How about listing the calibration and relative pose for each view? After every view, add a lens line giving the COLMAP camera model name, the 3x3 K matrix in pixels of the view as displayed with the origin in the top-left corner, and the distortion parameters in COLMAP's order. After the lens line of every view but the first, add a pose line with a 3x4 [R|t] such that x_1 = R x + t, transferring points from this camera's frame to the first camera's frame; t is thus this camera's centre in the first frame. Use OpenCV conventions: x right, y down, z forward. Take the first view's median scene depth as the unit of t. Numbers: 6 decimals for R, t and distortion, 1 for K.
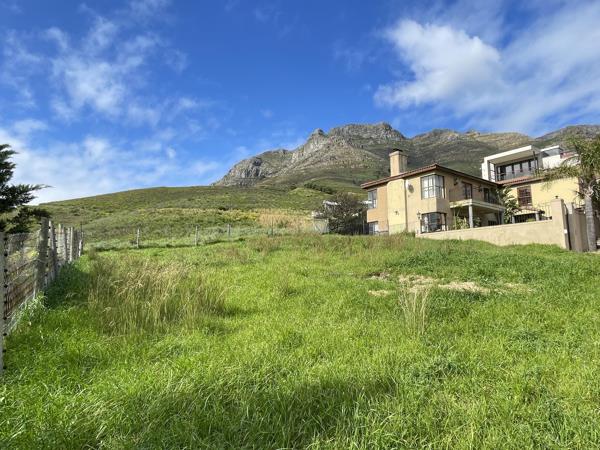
lens RADIAL K [[420.9, 0, 300.0], [0, 420.9, 225.0], [0, 0, 1]] dist [0.023504, -0.001553]
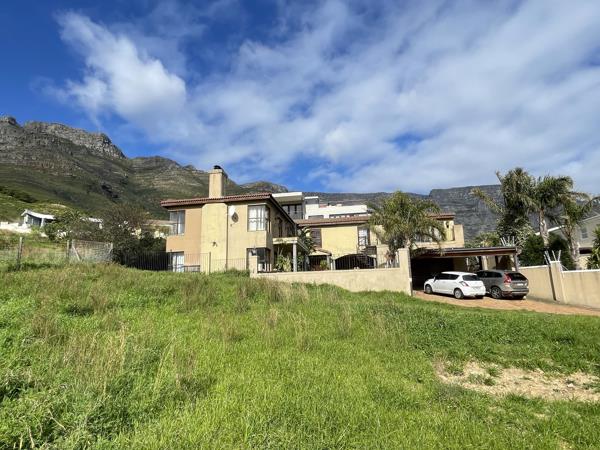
lens RADIAL K [[361.9, 0, 300.0], [0, 361.9, 225.0], [0, 0, 1]] dist [-0.001764, -0.000308]
pose [[0.661689, 0.119407, 0.740209, -0.178175], [-0.071447, 0.992786, -0.096284, -0.010148], [-0.746366, 0.010824, 0.665447, 0.418036]]
